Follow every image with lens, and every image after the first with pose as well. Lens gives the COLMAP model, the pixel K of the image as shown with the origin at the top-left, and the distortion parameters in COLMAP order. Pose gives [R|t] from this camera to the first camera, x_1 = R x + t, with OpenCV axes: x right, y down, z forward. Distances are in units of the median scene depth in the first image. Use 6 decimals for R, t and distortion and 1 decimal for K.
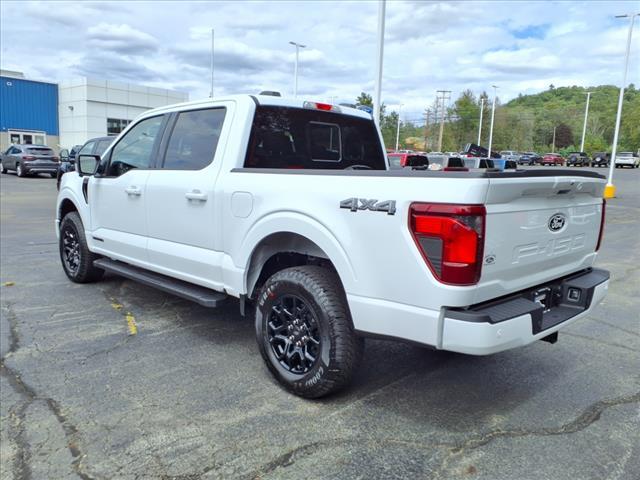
lens RADIAL K [[521.7, 0, 348.4], [0, 521.7, 241.7], [0, 0, 1]] dist [0.019495, -0.003623]
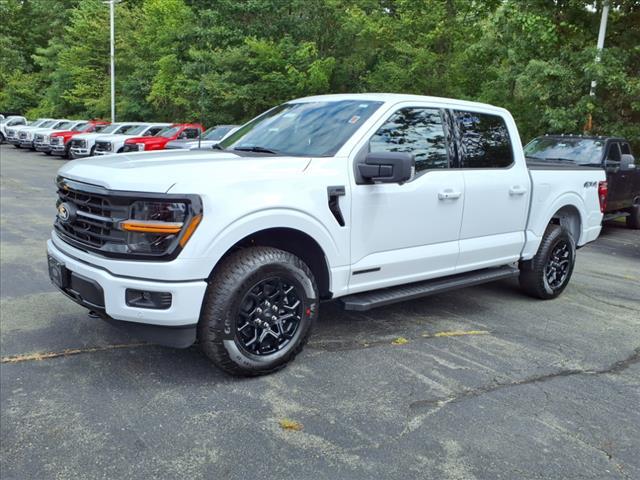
lens RADIAL K [[514.9, 0, 320.0], [0, 514.9, 240.0], [0, 0, 1]] dist [0.025821, -0.002896]
pose [[0.112511, -0.197273, 0.973871, -1.279225], [0.093995, 0.977812, 0.187212, -0.202271], [-0.989195, 0.070476, 0.128558, 1.081625]]
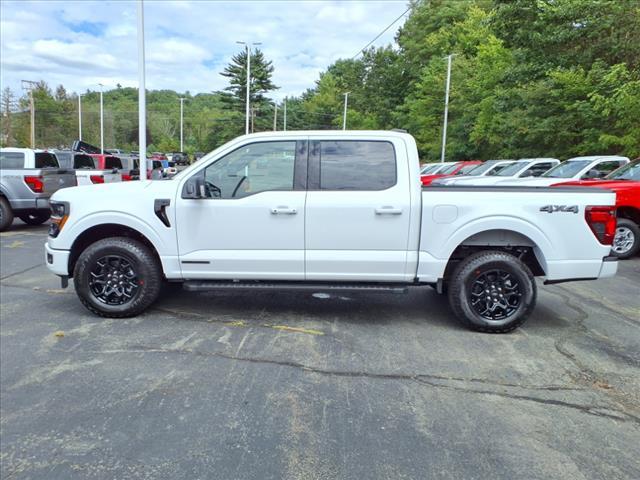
lens RADIAL K [[509.6, 0, 320.0], [0, 509.6, 240.0], [0, 0, 1]] dist [0.008212, -0.006156]
pose [[0.722340, -0.103104, 0.683809, -1.055125], [0.097285, 0.994140, 0.047128, -0.074769], [-0.684661, 0.032482, 0.728138, 0.170347]]
